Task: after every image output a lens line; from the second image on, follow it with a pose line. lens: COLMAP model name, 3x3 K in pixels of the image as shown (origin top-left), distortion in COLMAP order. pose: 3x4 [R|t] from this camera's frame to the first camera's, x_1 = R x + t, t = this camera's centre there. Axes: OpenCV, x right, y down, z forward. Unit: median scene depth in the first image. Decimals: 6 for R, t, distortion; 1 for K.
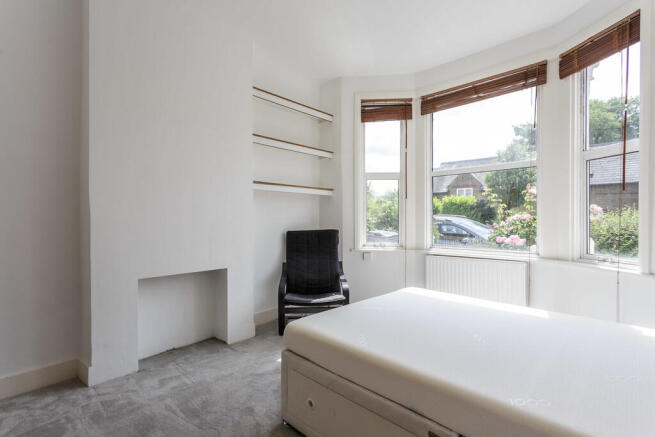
lens RADIAL K [[311.6, 0, 327.5], [0, 311.6, 218.5], [0, 0, 1]] dist [0.018144, 0.000016]
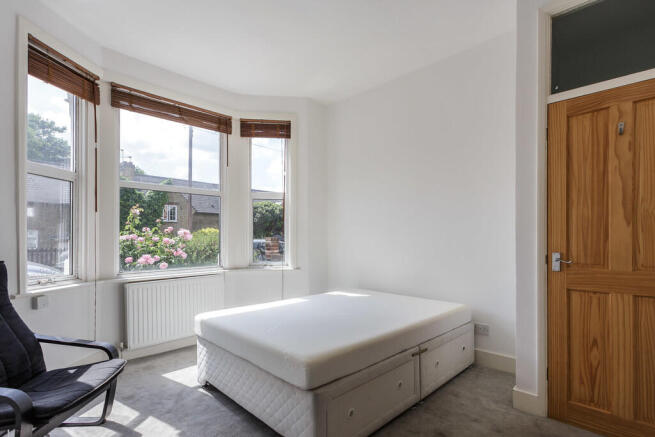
lens RADIAL K [[320.2, 0, 326.7], [0, 320.2, 239.2], [0, 0, 1]] dist [-0.017216, -0.000185]
pose [[0.031943, -0.002269, 0.999487, -0.661772], [0.001082, 0.999997, 0.002236, 0.001123], [-0.999489, 0.001010, 0.031945, 0.615020]]
